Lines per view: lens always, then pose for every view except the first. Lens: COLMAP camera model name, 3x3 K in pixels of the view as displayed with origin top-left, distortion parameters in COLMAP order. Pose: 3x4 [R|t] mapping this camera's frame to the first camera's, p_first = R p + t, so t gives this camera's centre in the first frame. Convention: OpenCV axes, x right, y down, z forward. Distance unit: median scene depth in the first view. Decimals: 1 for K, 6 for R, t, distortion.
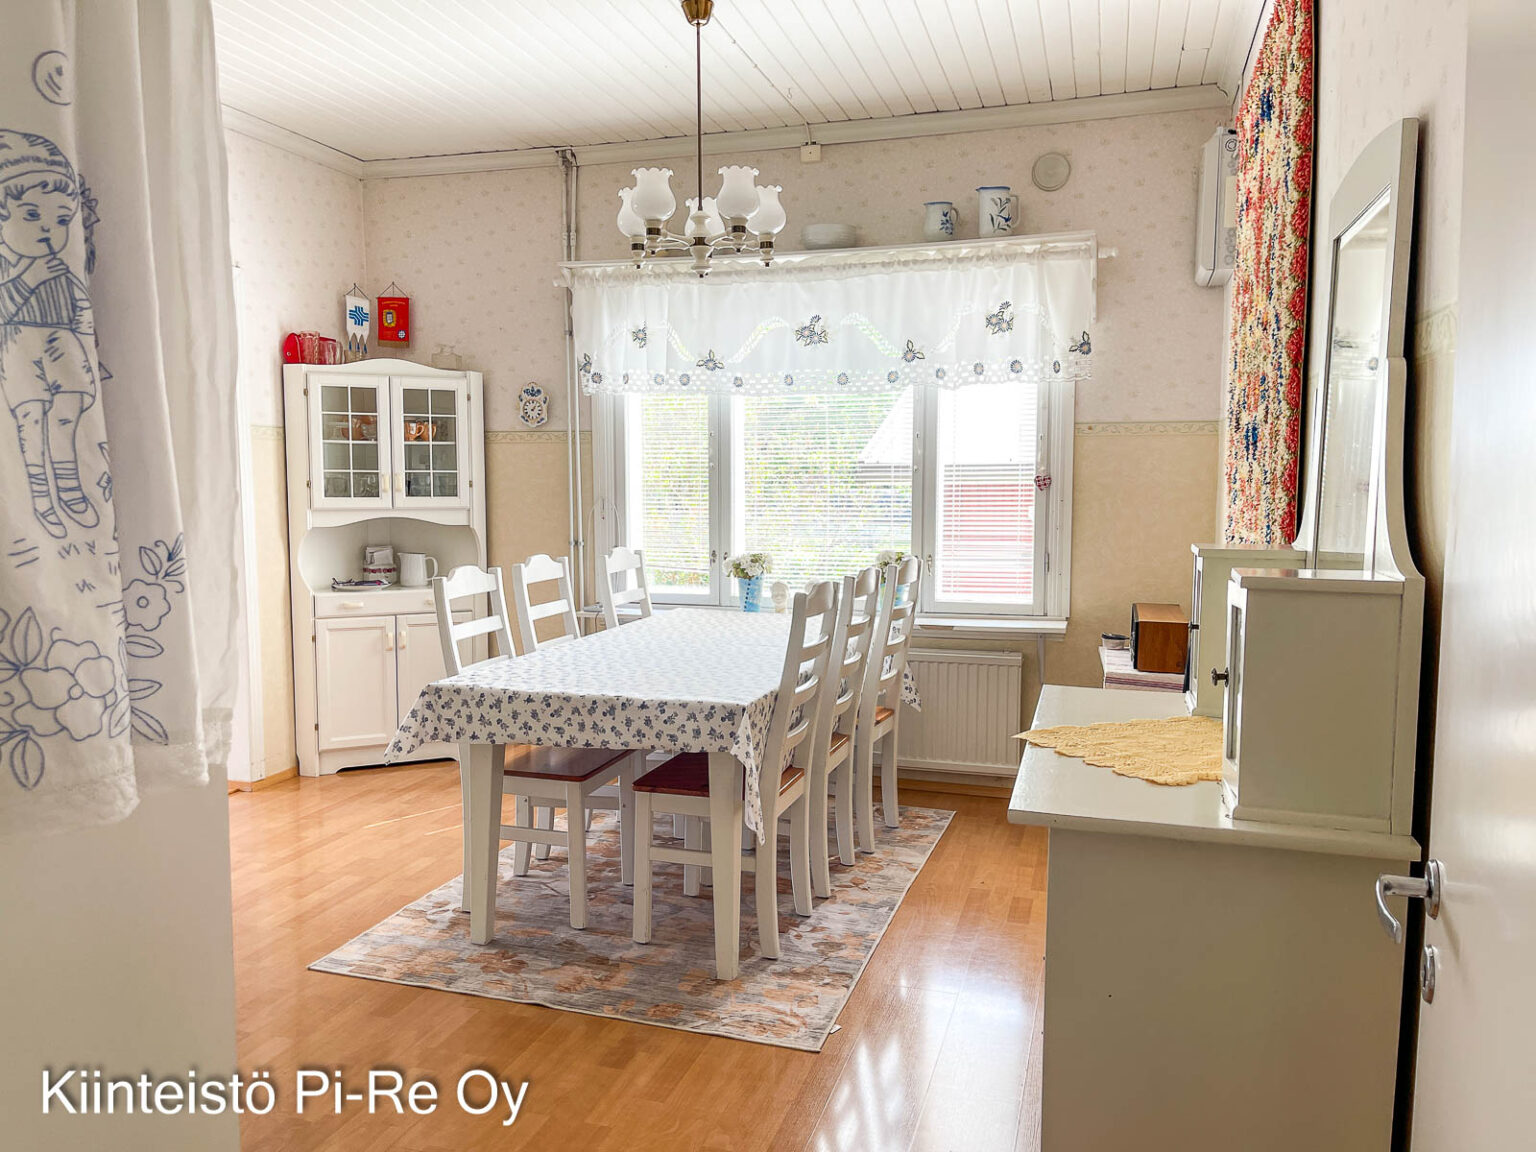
lens RADIAL K [[1166.1, 0, 768.0], [0, 1166.1, 576.0], [0, 0, 1]] dist [0.078050, -0.136432]
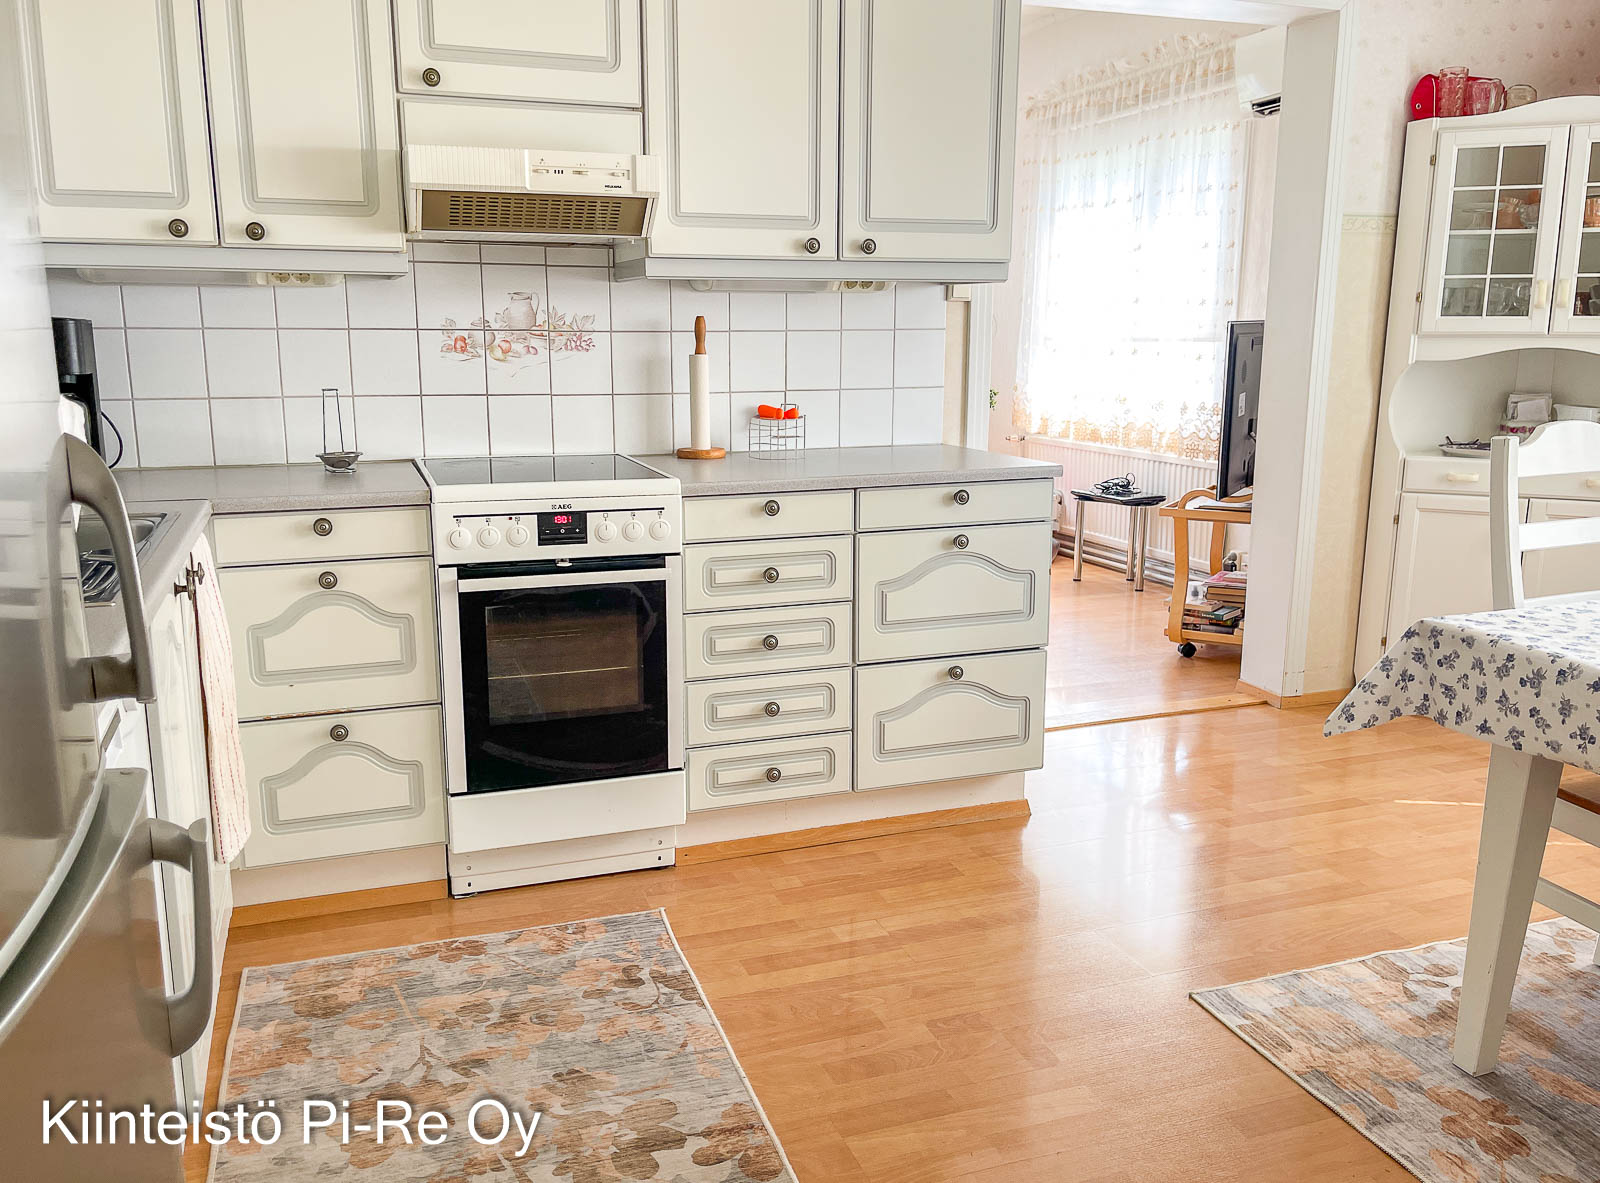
lens RADIAL K [[1263.5, 0, 768.1], [0, 1263.5, 590.9], [0, 0, 1]] dist [0.088940, -0.128505]
pose [[0.589217, 0.159851, -0.792004, 0.011609], [-0.063280, 0.986353, 0.151999, 0.002223], [0.805493, -0.039442, 0.591291, 0.249772]]
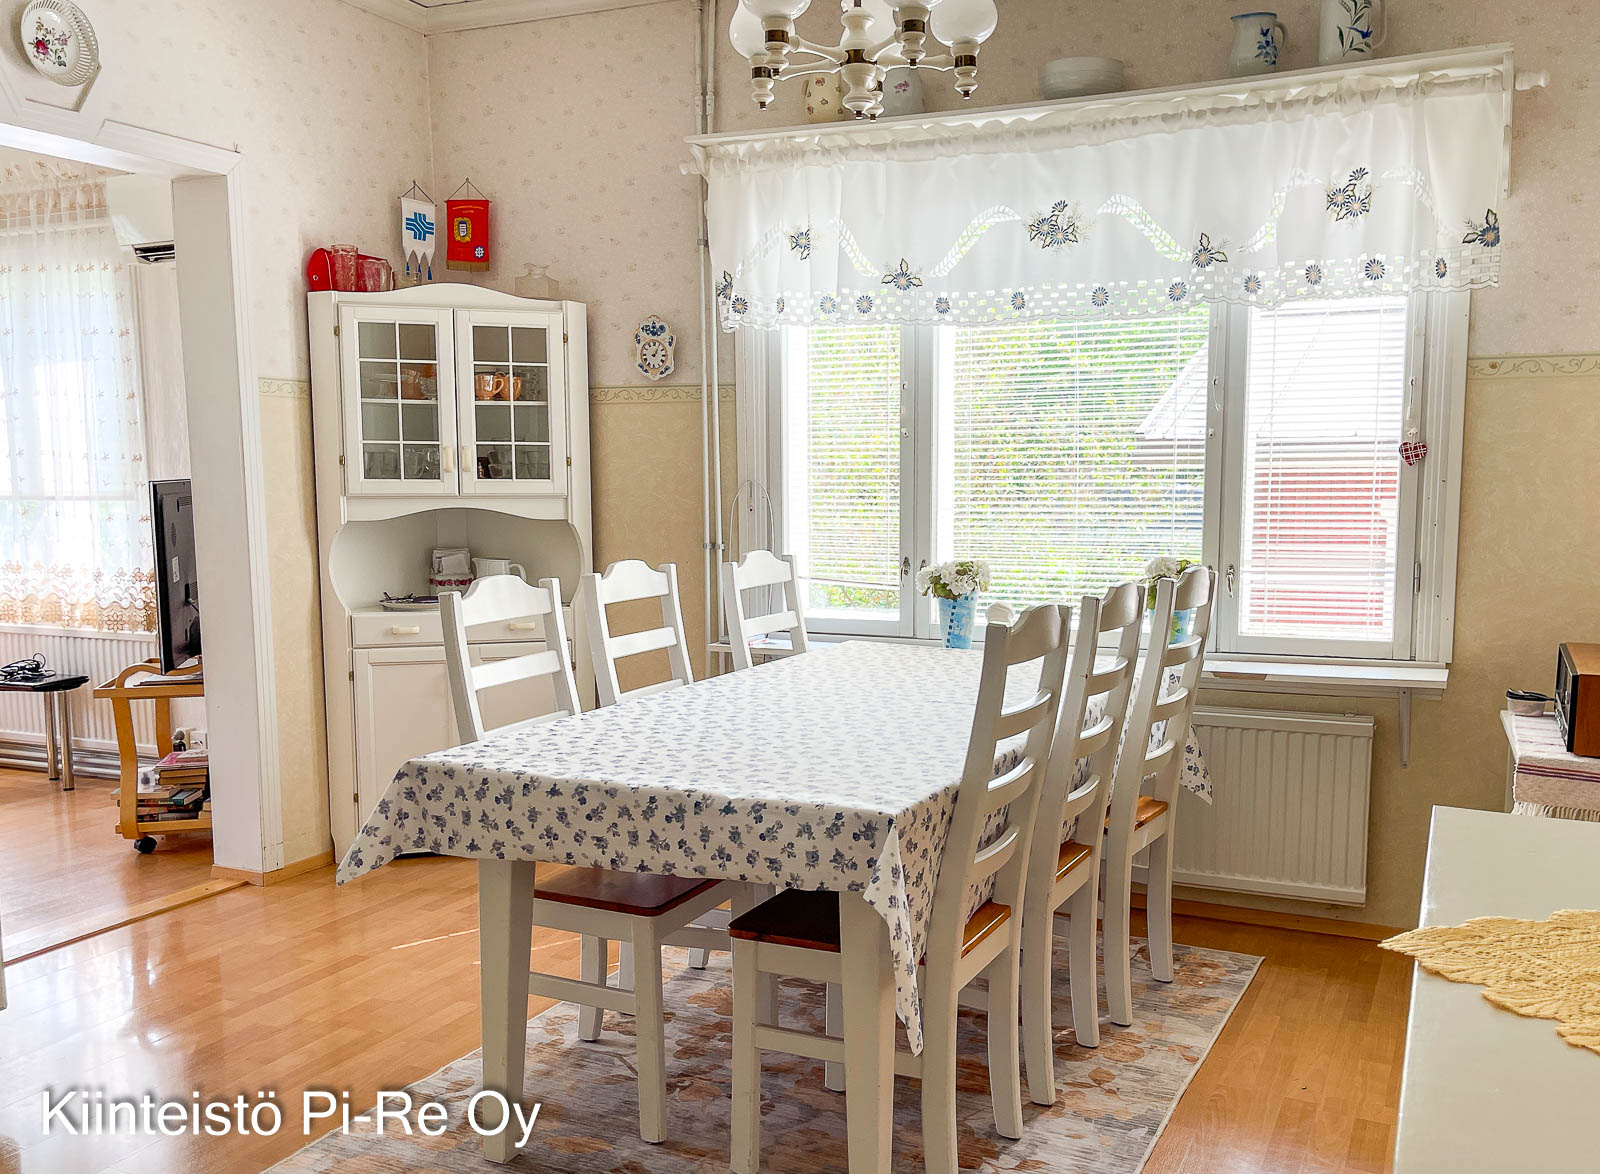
lens RADIAL K [[1437.7, 0, 847.3], [0, 1437.7, 640.7], [0, 0, 1]] dist [0.035851, -0.011552]
pose [[0.991667, 0.012914, -0.128182, 0.030507], [-0.008740, 0.999415, 0.033070, -0.000333], [0.128534, -0.031674, 0.991199, 0.174470]]
